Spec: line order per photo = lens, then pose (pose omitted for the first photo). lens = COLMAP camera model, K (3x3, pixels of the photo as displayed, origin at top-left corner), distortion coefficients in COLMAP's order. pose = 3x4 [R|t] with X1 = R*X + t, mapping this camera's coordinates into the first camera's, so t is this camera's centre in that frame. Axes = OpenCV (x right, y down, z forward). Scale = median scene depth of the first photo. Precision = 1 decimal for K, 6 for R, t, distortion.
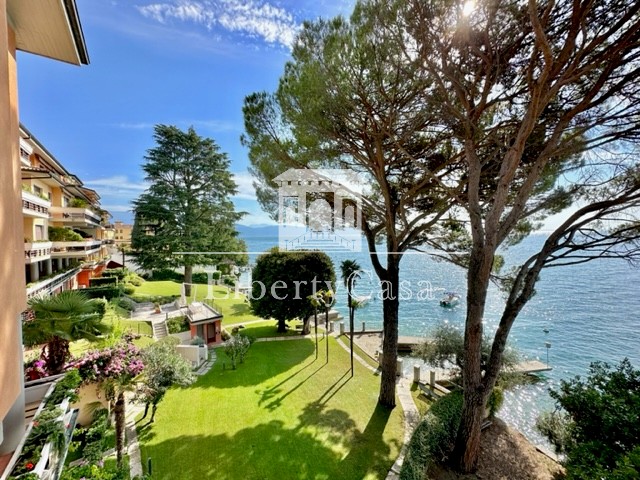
lens RADIAL K [[263.1, 0, 318.0], [0, 263.1, 237.4], [0, 0, 1]] dist [-0.000093, 0.000270]
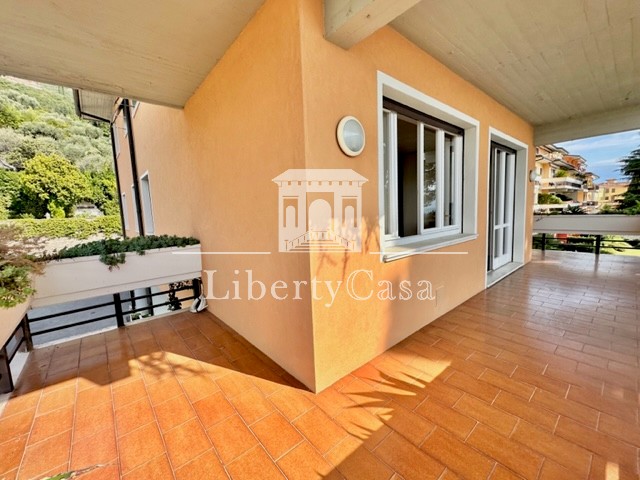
lens RADIAL K [[256.4, 0, 321.4], [0, 256.4, 240.1], [0, 0, 1]] dist [-0.001719, 0.000018]
pose [[0.079607, 0.127816, -0.988598, 0.231457], [0.032090, 0.990903, 0.130698, -0.009077], [0.996310, -0.042129, 0.074781, -0.232398]]
